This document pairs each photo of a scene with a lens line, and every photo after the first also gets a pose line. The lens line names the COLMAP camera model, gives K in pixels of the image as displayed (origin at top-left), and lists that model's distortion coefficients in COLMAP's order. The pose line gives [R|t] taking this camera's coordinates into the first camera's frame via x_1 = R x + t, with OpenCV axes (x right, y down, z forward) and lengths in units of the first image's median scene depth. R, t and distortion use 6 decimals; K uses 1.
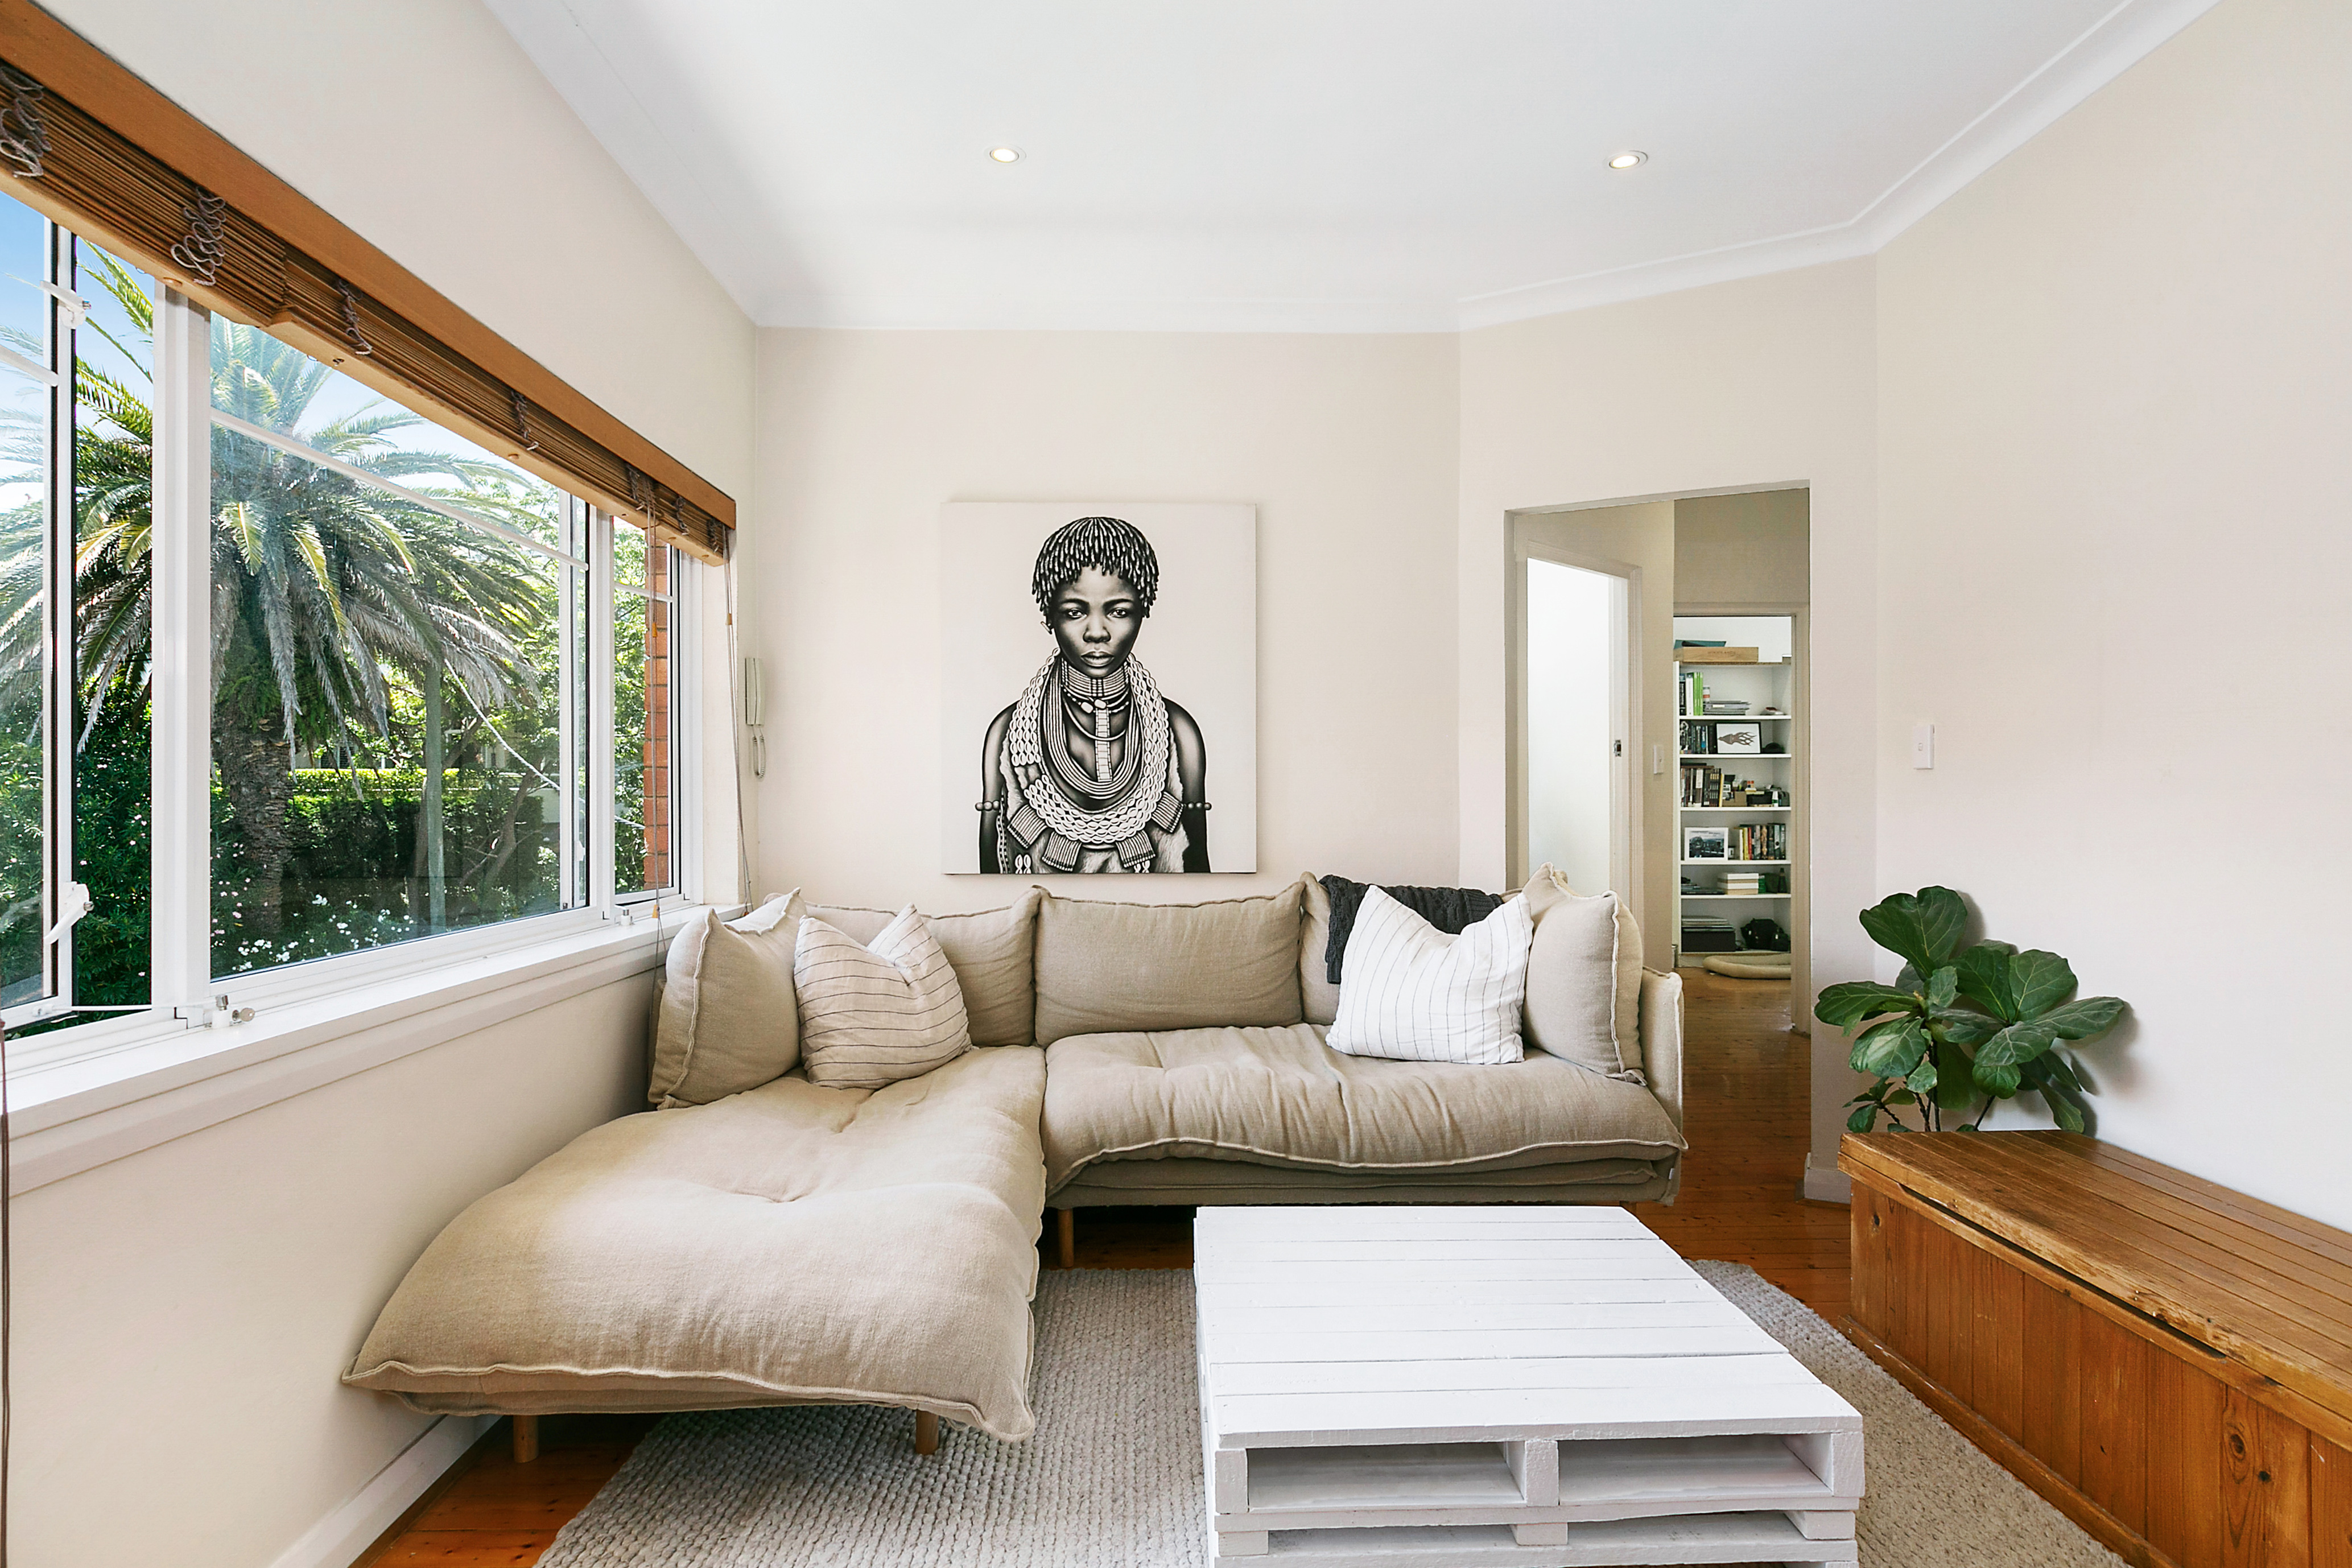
lens RADIAL K [[1271.5, 0, 1173.9], [0, 1271.5, 789.8], [0, 0, 1]] dist [-0.008174, -0.000949]
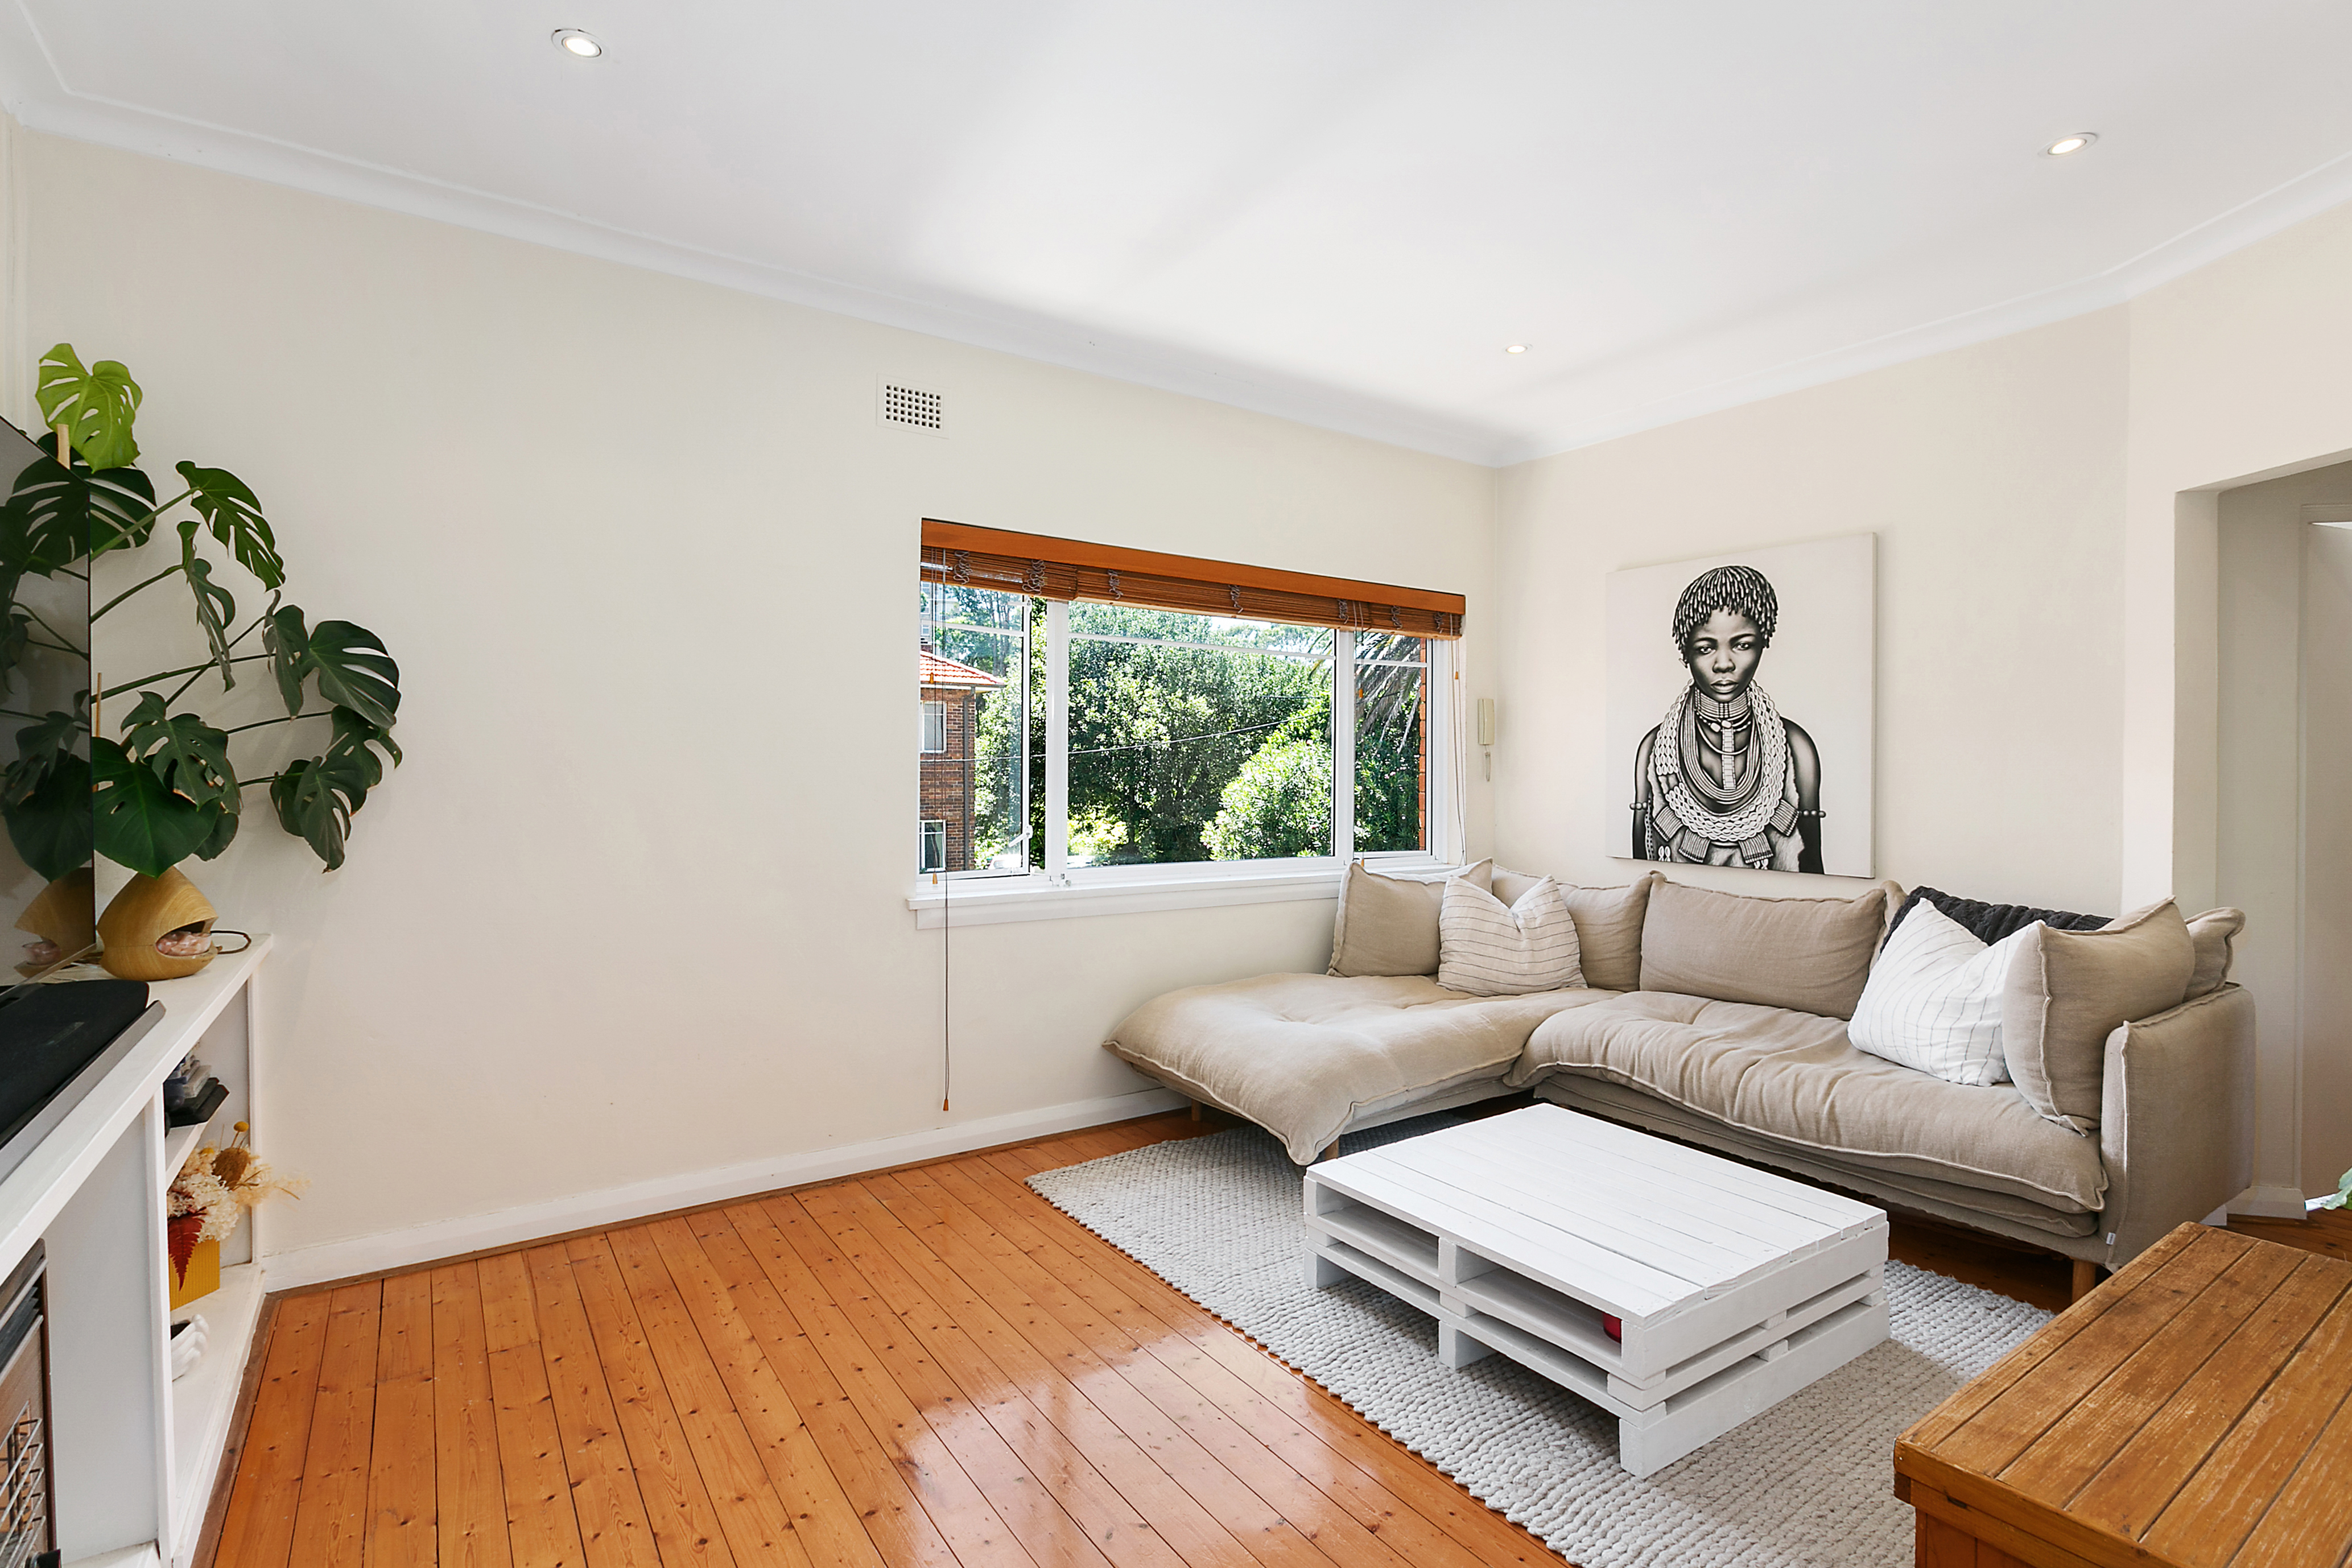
lens RADIAL K [[1121.3, 0, 1176.7], [0, 1121.3, 785.6], [0, 0, 1]] dist [-0.001976, -0.001205]
pose [[0.548089, 0.024582, -0.836059, 0.538867], [-0.012801, 0.999697, 0.021001, -0.025459], [0.836322, -0.000808, 0.548238, -0.004331]]
